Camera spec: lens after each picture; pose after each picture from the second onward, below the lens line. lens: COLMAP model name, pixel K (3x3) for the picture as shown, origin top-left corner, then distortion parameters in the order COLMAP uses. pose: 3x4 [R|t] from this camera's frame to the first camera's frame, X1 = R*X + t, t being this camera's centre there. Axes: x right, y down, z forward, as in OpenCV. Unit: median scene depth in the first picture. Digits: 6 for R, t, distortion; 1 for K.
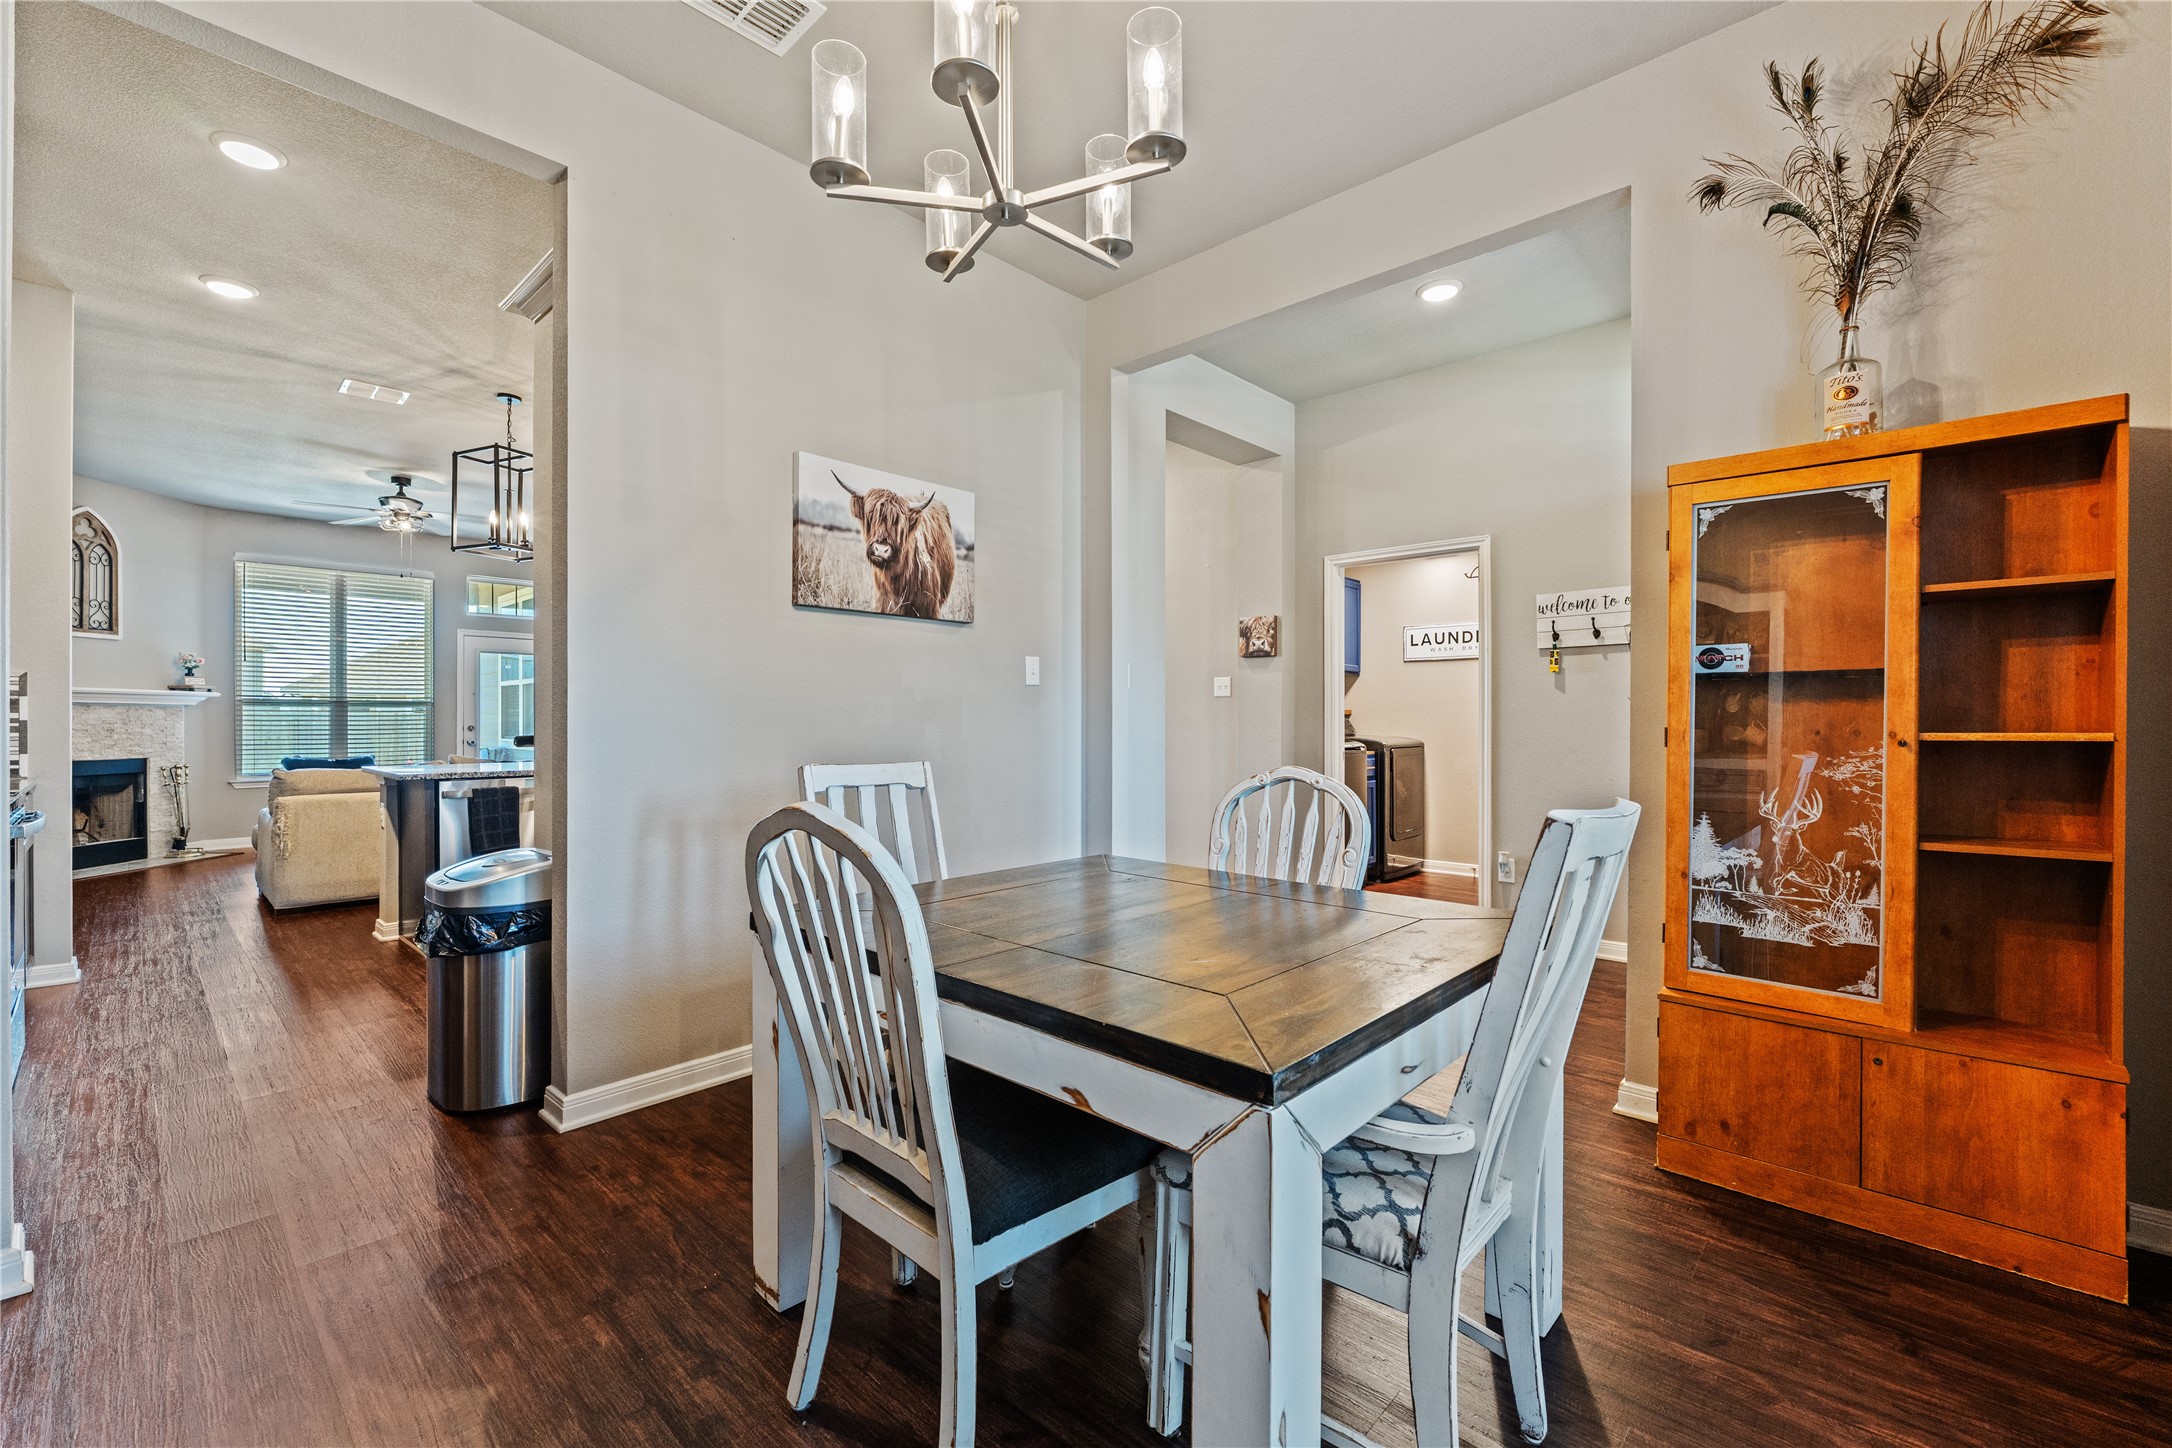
lens RADIAL K [[881.3, 0, 1065.1], [0, 881.3, 717.7], [0, 0, 1]] dist [-0.008458, 0.000701]
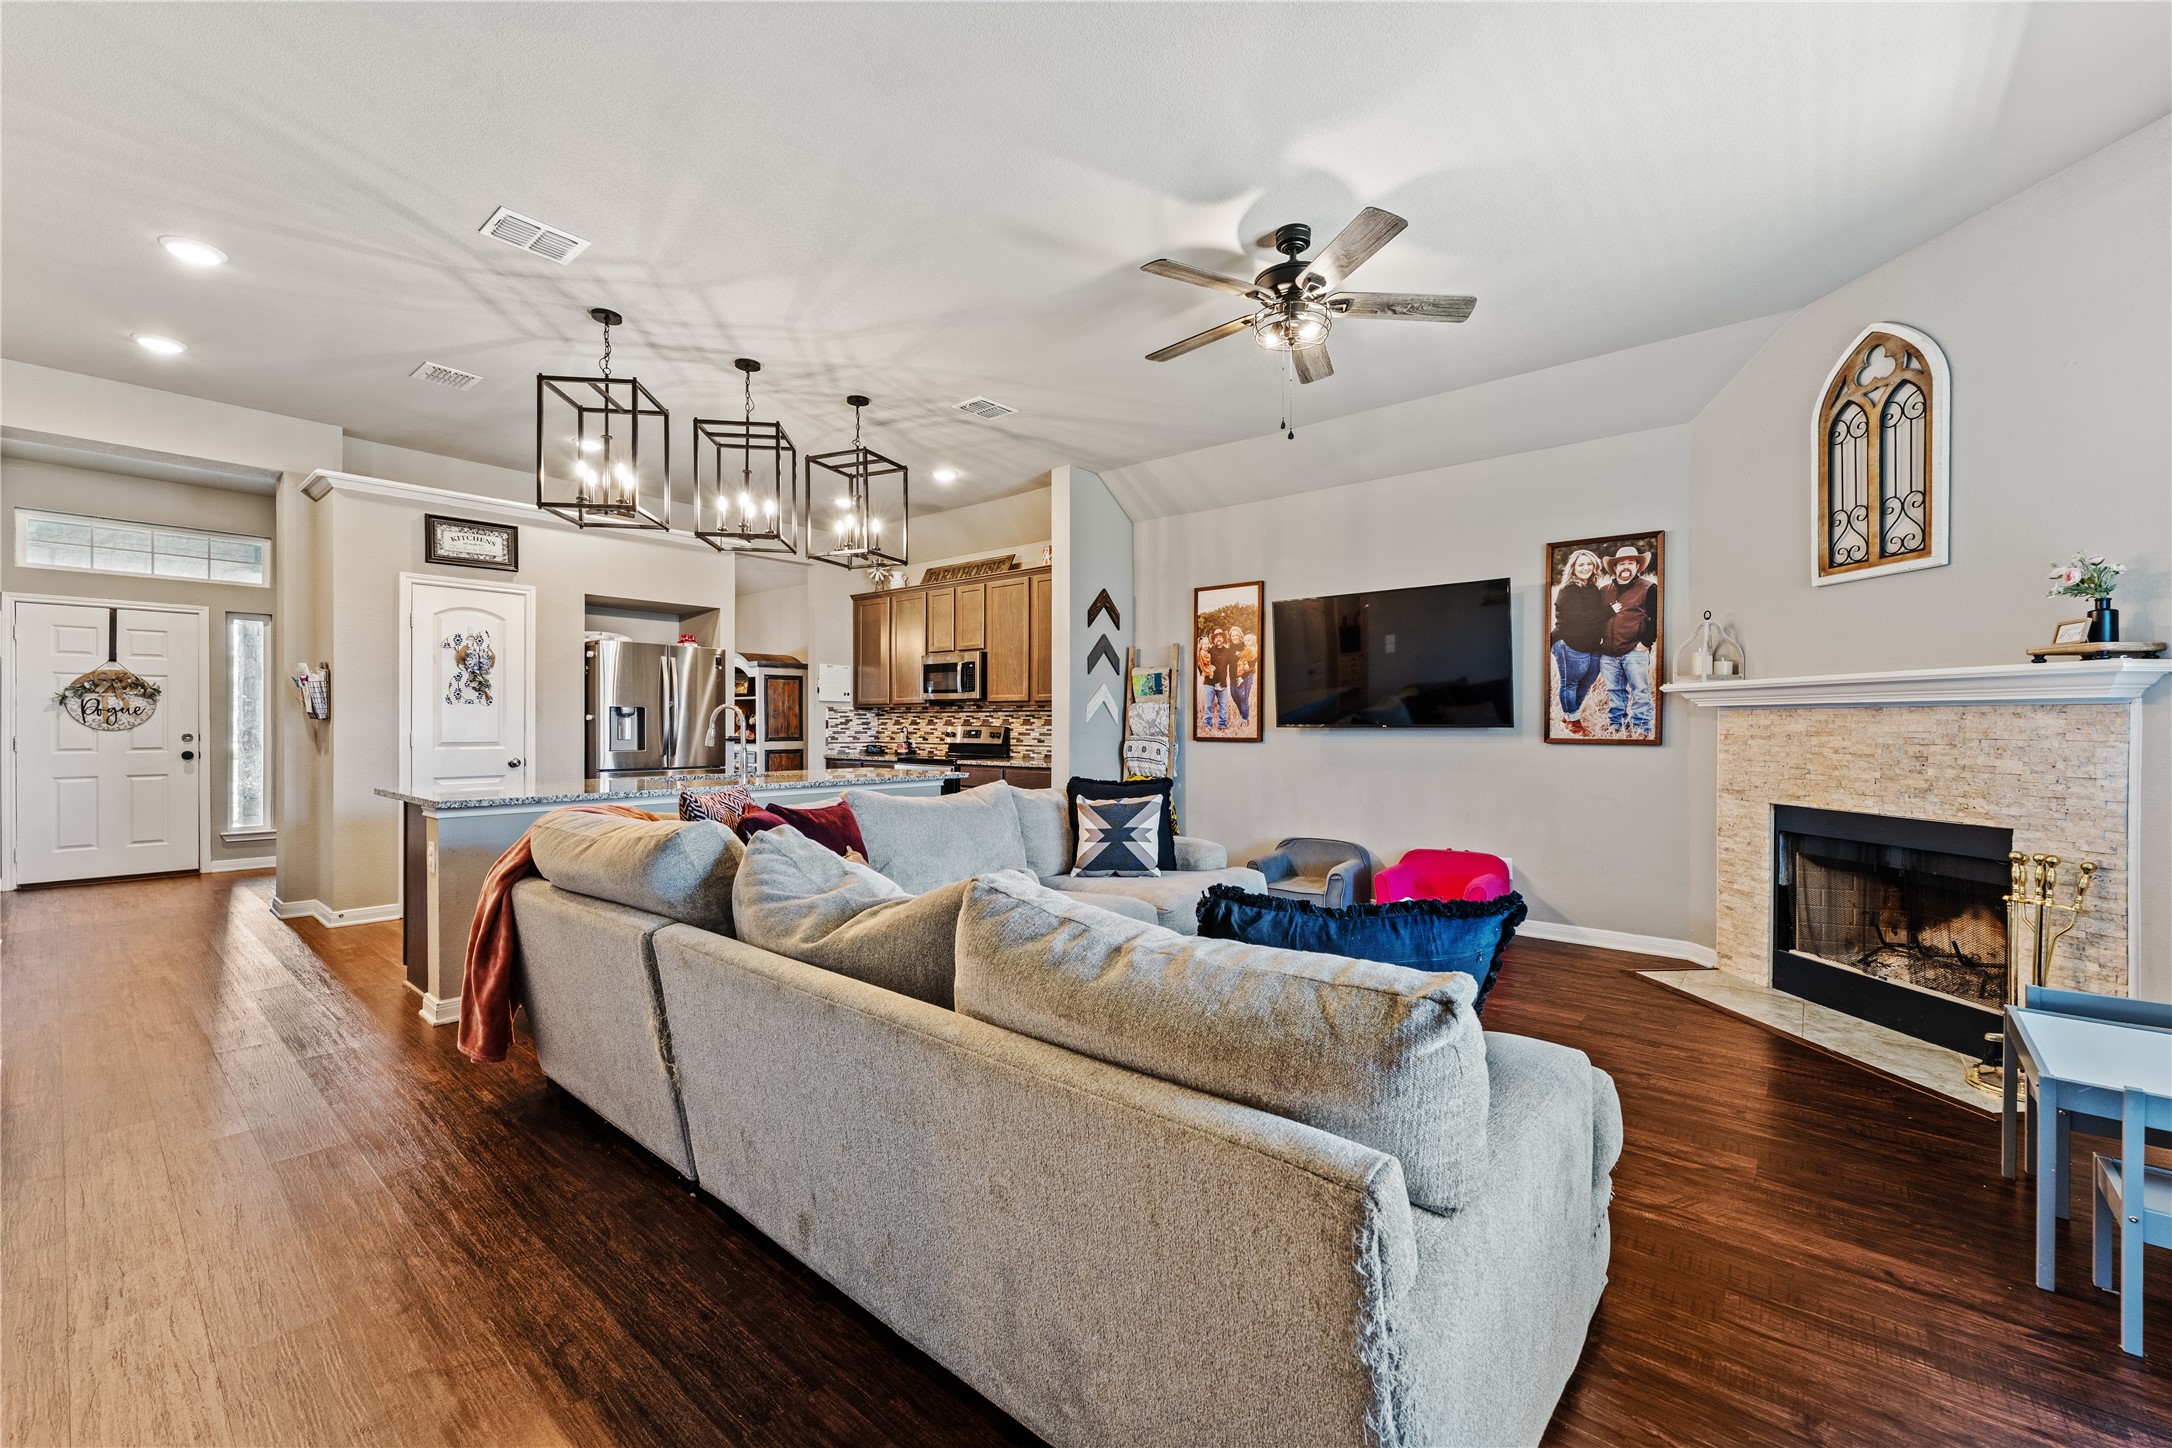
lens RADIAL K [[881.3, 0, 1102.3], [0, 881.3, 728.2], [0, 0, 1]] dist [-0.008458, 0.000701]
pose [[-0.998086, -0.002128, -0.061800, -0.621577], [-0.002171, 0.999997, 0.000627, -0.001387], [0.061799, 0.000760, -0.998088, 1.464365]]
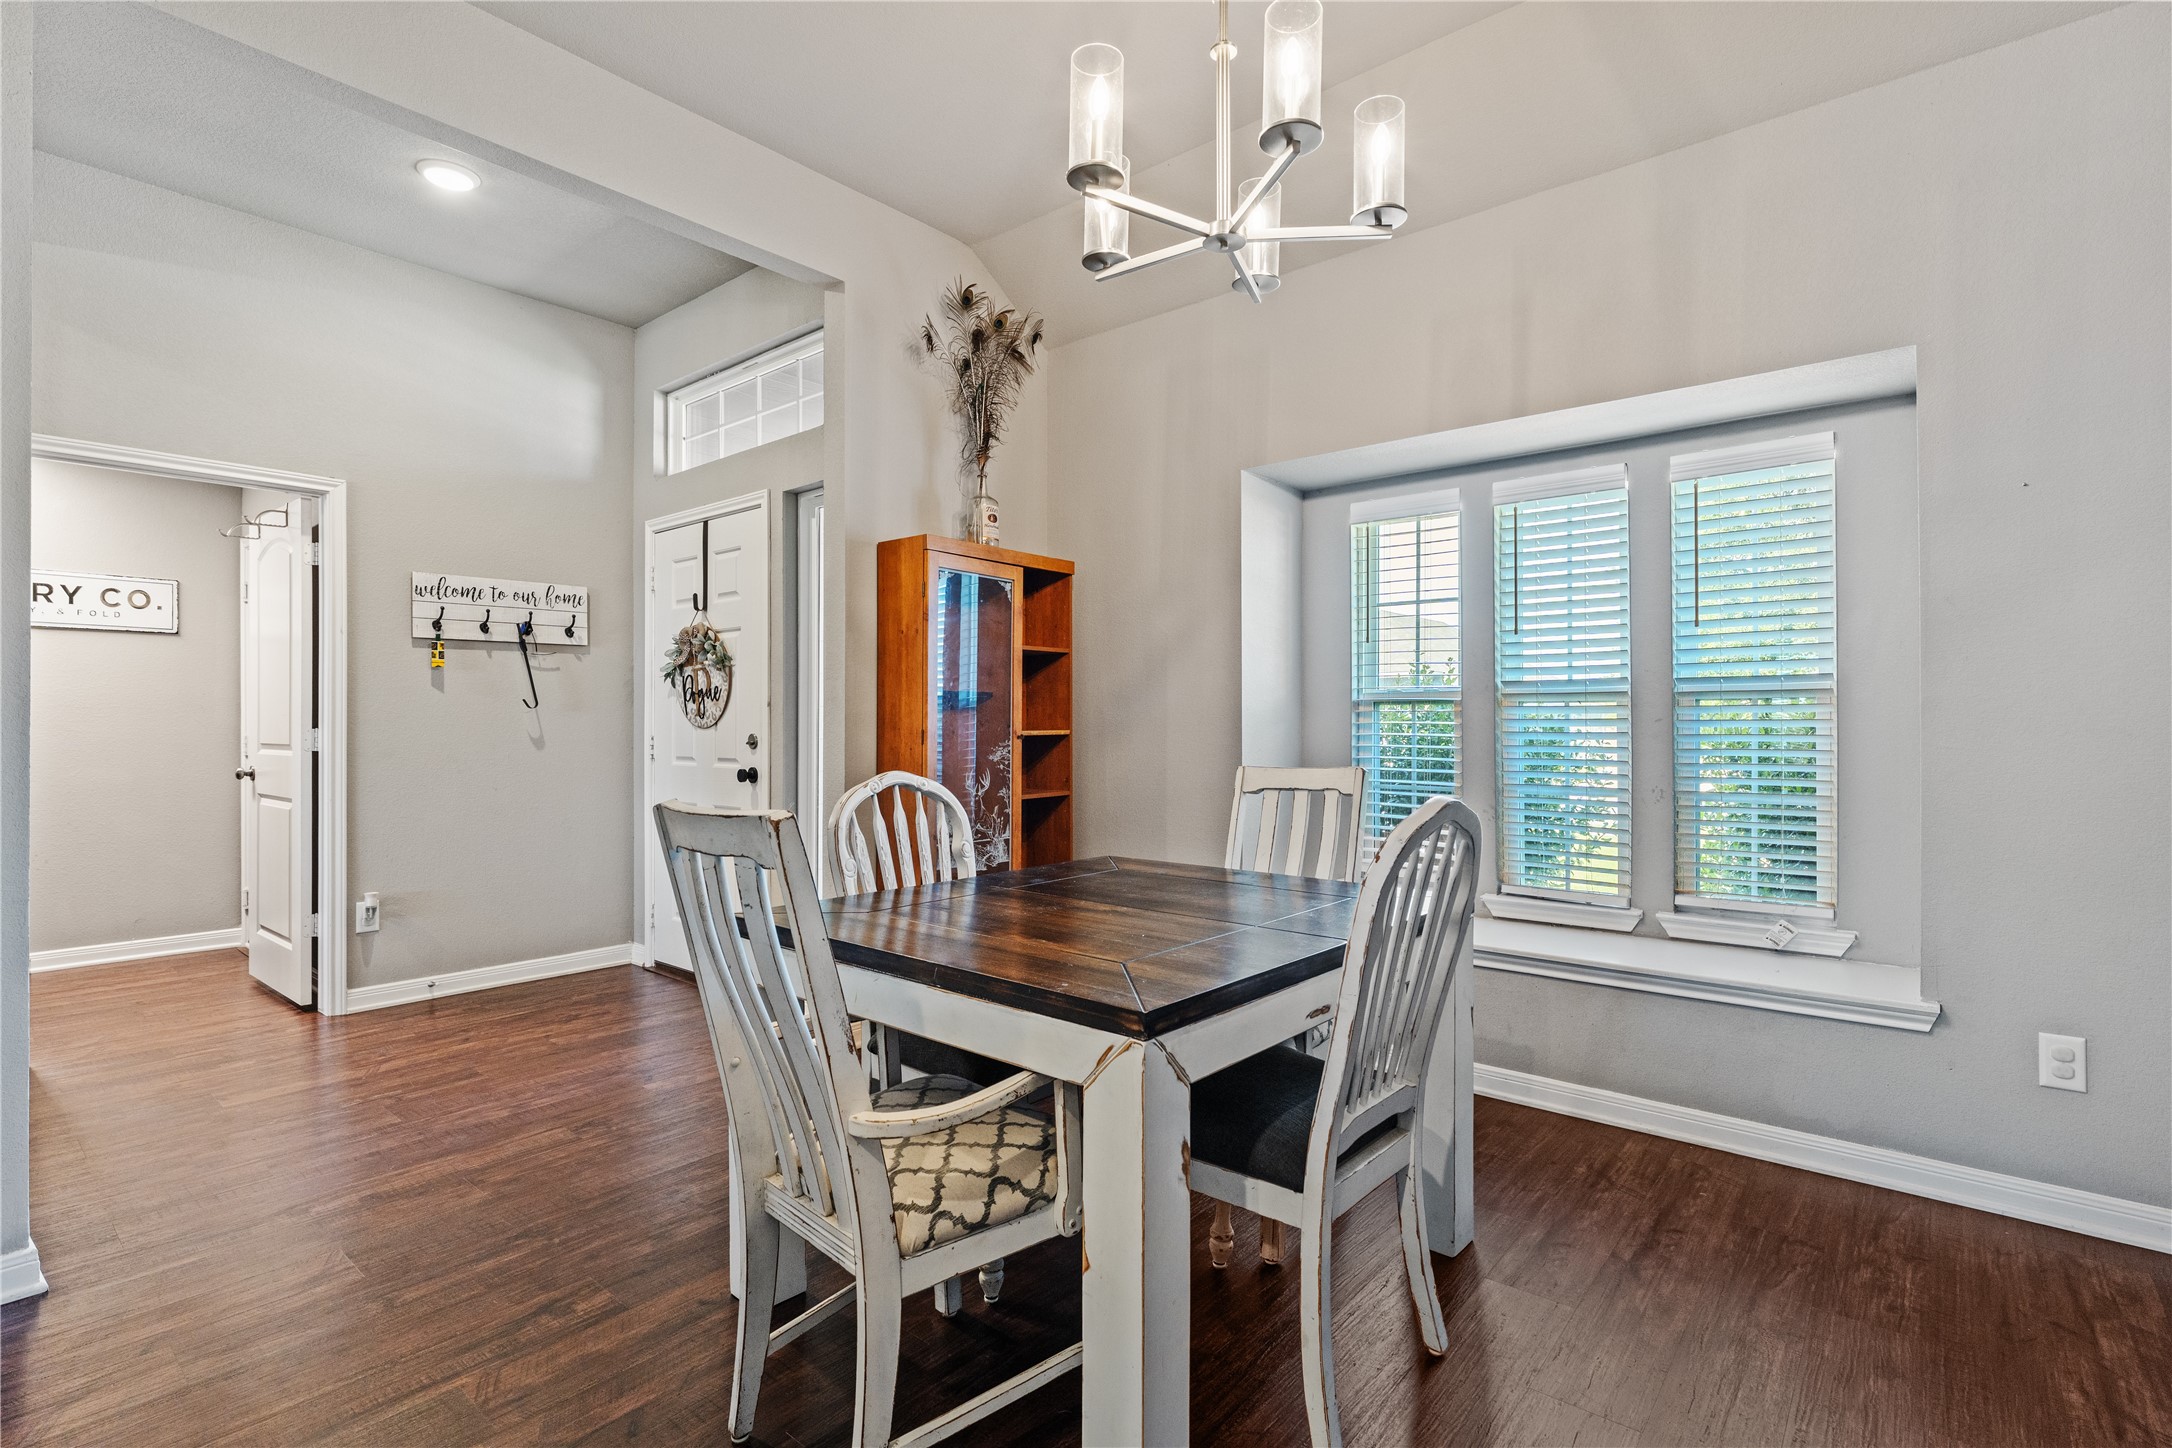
lens RADIAL K [[1046.0, 0, 1040.6], [0, 1046.0, 717.3], [0, 0, 1]] dist [-0.000766, -0.000959]
pose [[-0.033614, 0.004822, 0.999423, -0.289415], [-0.001933, 0.999986, -0.004890, 0.000163], [-0.999433, -0.002096, -0.033604, 0.279623]]
